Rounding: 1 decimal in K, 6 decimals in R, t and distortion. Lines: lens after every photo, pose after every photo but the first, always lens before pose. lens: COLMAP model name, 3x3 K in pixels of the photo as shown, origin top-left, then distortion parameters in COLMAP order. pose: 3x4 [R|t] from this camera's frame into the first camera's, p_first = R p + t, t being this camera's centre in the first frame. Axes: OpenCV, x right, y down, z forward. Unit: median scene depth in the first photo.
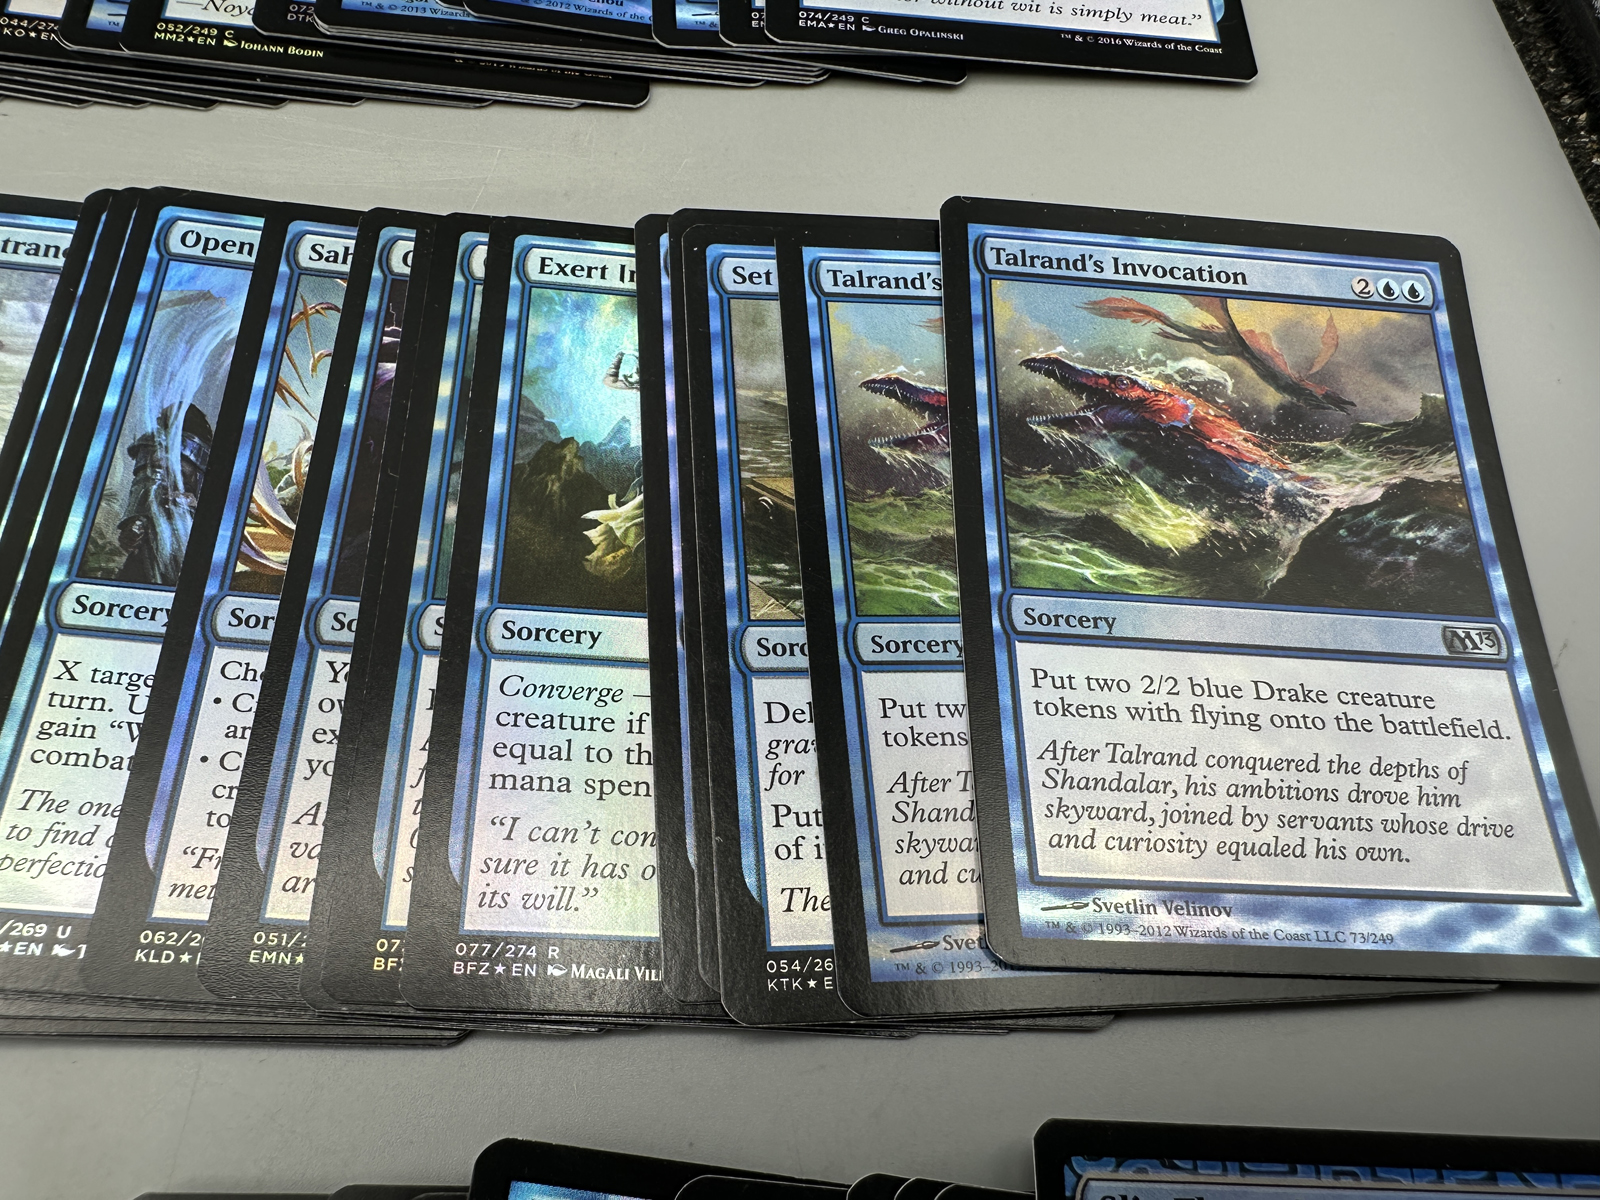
lens RADIAL K [[1250.0, 0, 802.1], [0, 1250.0, 617.5], [0, 0, 1]] dist [0.006173, 0.001018]
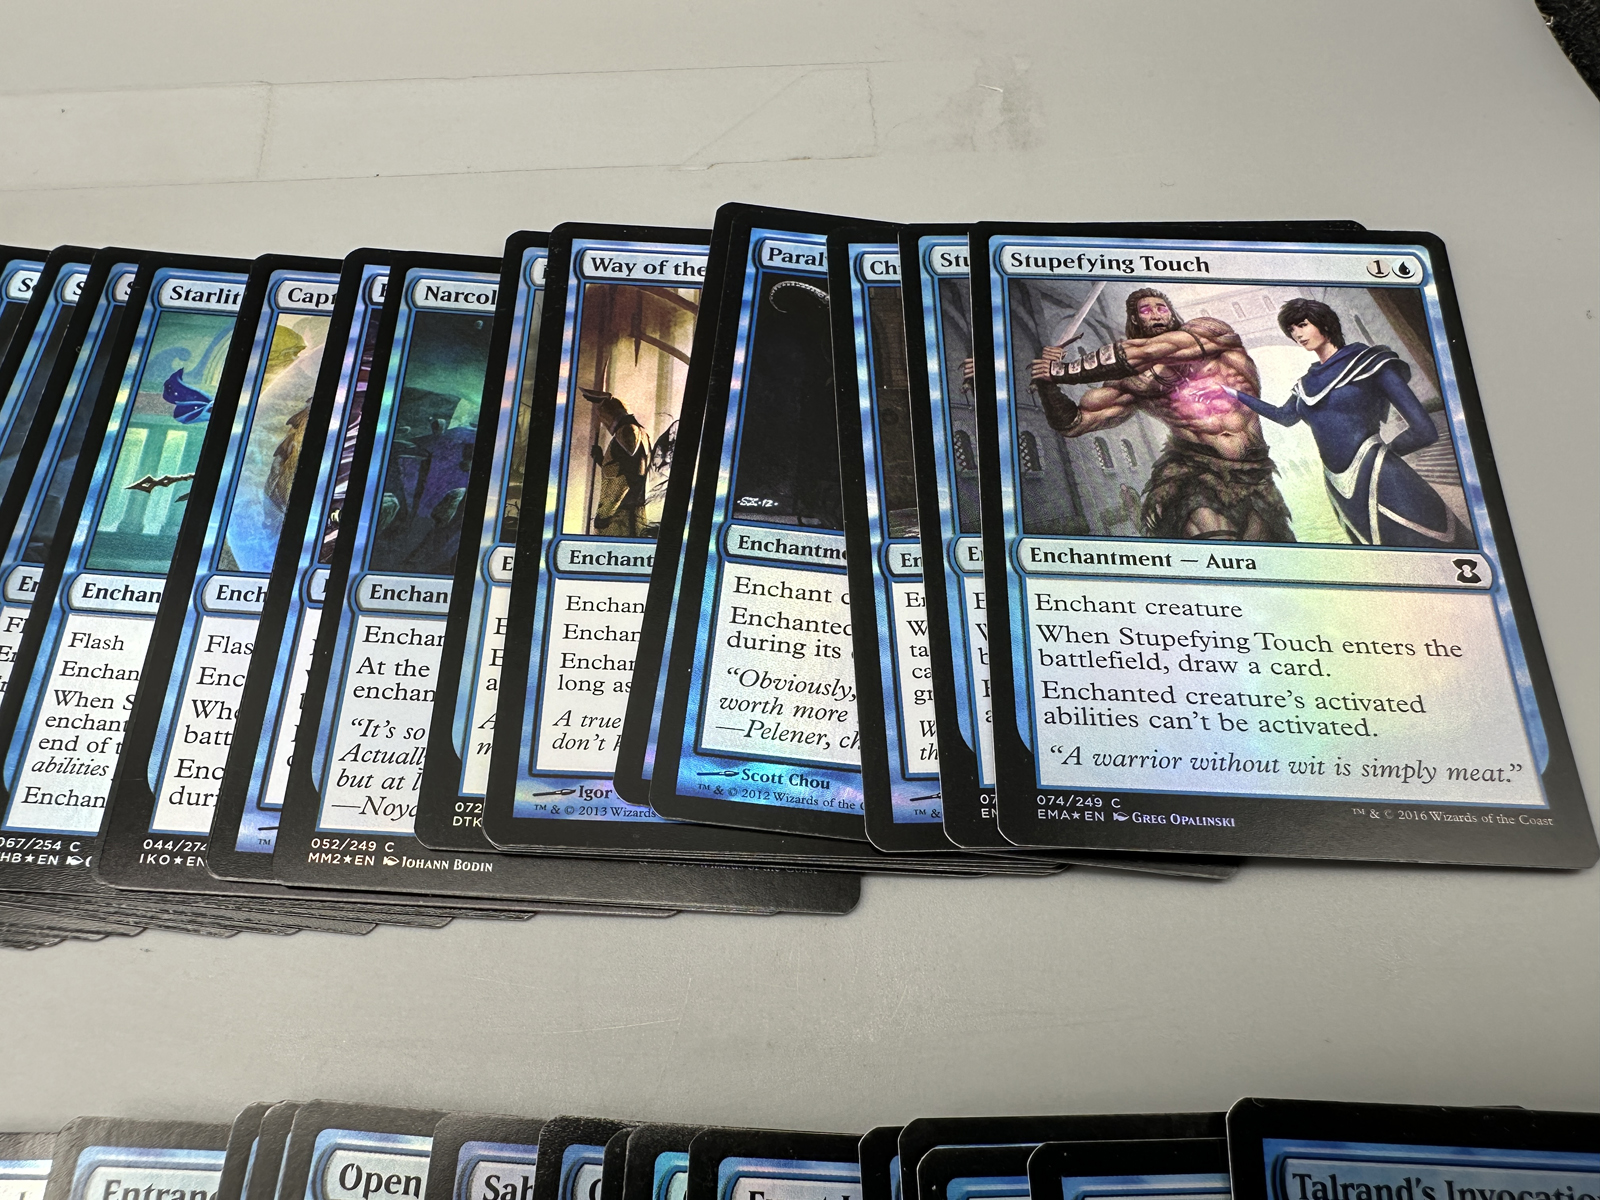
lens RADIAL K [[1312.4, 0, 800.5], [0, 1312.4, 585.5], [0, 0, 1]] dist [-0.018609, 0.016193]
pose [[0.996312, -0.011802, -0.084993, -0.088111], [0.008143, 0.999031, -0.043263, -0.610697], [0.085421, 0.042412, 0.995442, 0.099479]]
